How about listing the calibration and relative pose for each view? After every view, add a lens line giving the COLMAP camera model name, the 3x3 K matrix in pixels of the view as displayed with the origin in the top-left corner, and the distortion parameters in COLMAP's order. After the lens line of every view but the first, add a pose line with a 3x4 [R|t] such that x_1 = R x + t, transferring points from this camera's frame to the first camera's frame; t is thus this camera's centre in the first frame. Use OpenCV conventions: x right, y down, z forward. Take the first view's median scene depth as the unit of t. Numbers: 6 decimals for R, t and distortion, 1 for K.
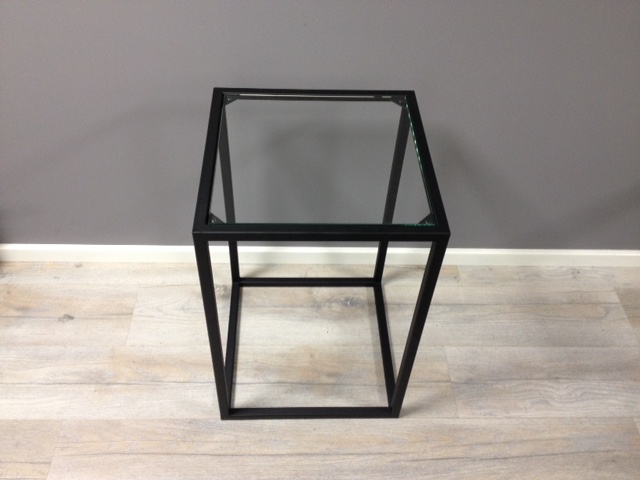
lens RADIAL K [[626.3, 0, 319.3], [0, 626.3, 243.7], [0, 0, 1]] dist [0.002405, 0.000000]
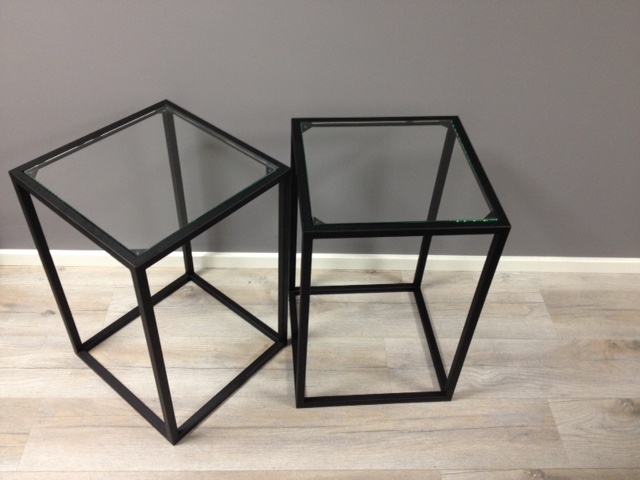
lens RADIAL K [[626.3, 0, 318.3], [0, 626.3, 239.2], [0, 0, 1]] dist [0.002405, 0.000000]
pose [[0.999972, 0.003224, 0.006771, 0.076924], [-0.002750, 0.997617, -0.068946, 0.067698], [-0.006977, 0.068926, 0.997597, -0.142317]]
